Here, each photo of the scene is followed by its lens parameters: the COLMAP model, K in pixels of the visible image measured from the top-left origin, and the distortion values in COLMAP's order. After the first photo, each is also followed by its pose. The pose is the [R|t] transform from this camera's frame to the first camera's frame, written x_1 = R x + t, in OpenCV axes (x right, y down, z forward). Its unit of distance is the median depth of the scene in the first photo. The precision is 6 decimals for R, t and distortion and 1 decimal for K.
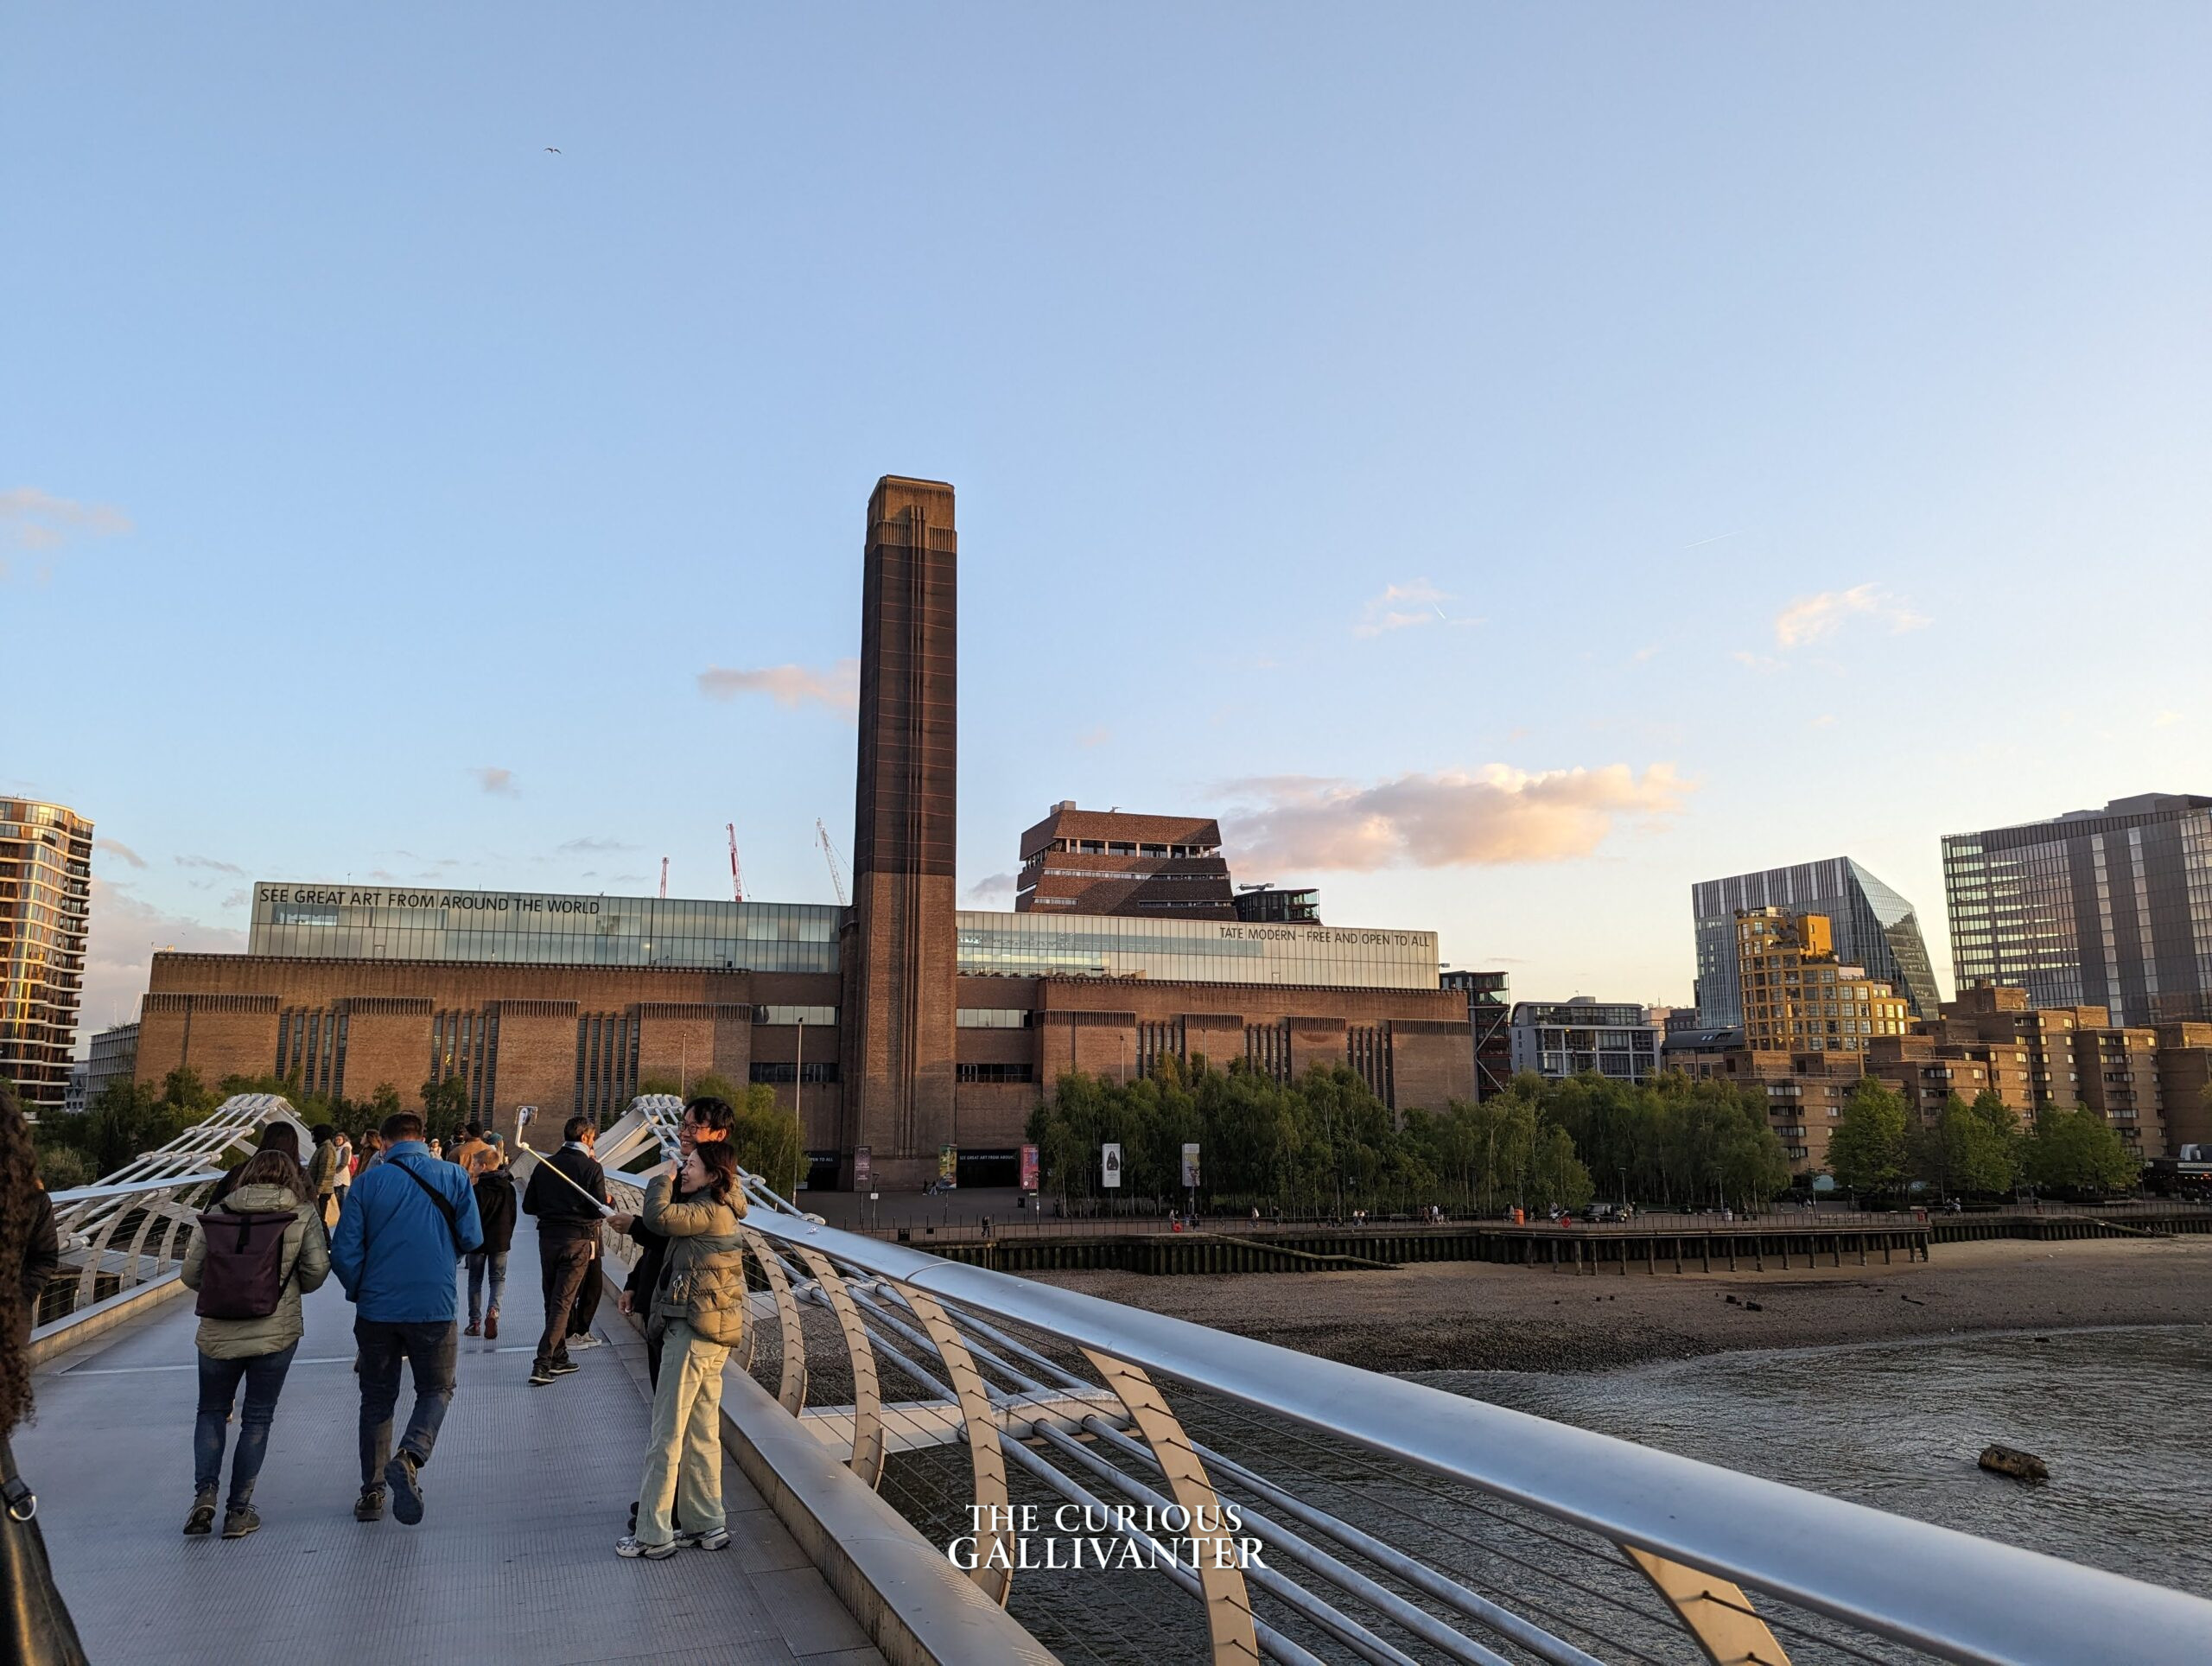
lens RADIAL K [[1526.2, 0, 1106.0], [0, 1526.2, 833.0], [0, 0, 1]] dist [0.084444, -0.090264]
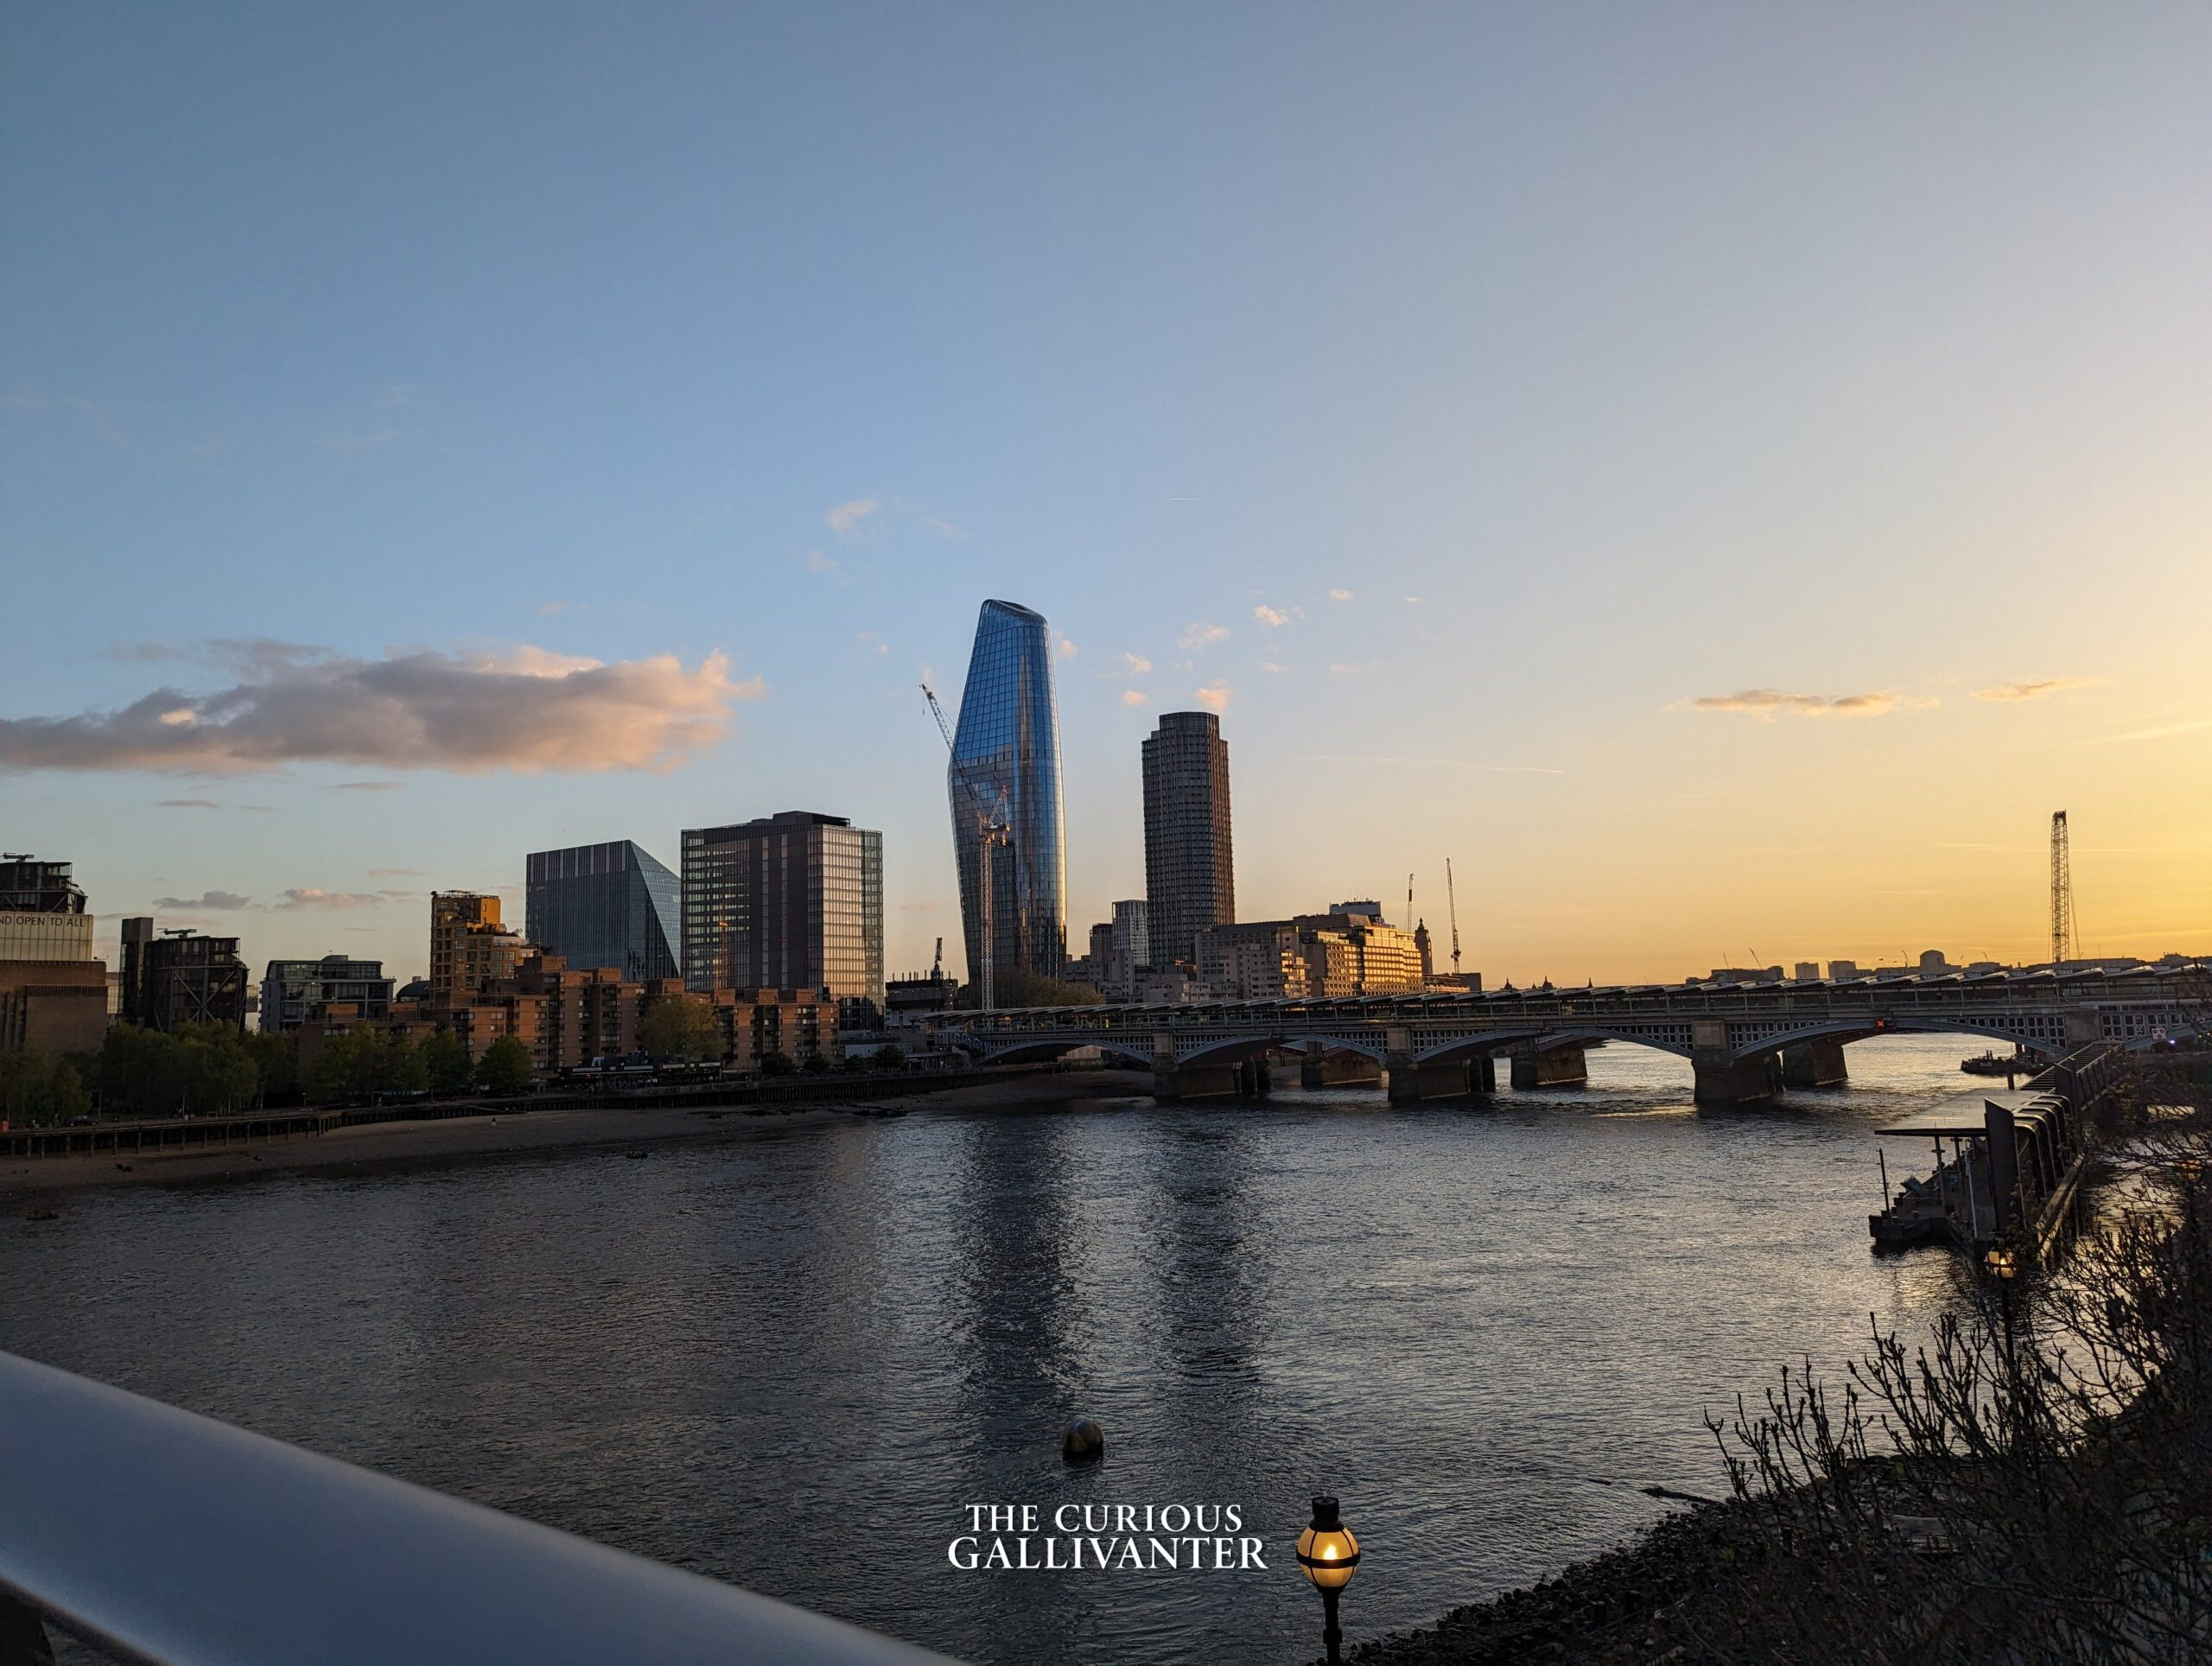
lens RADIAL K [[1526.2, 0, 1106.0], [0, 1526.2, 833.0], [0, 0, 1]] dist [0.084444, -0.090264]
pose [[0.831753, 0.045069, 0.553314, 0.161543], [-0.069115, 0.997351, 0.022658, -0.071007], [-0.550827, -0.057088, 0.832665, -0.414177]]
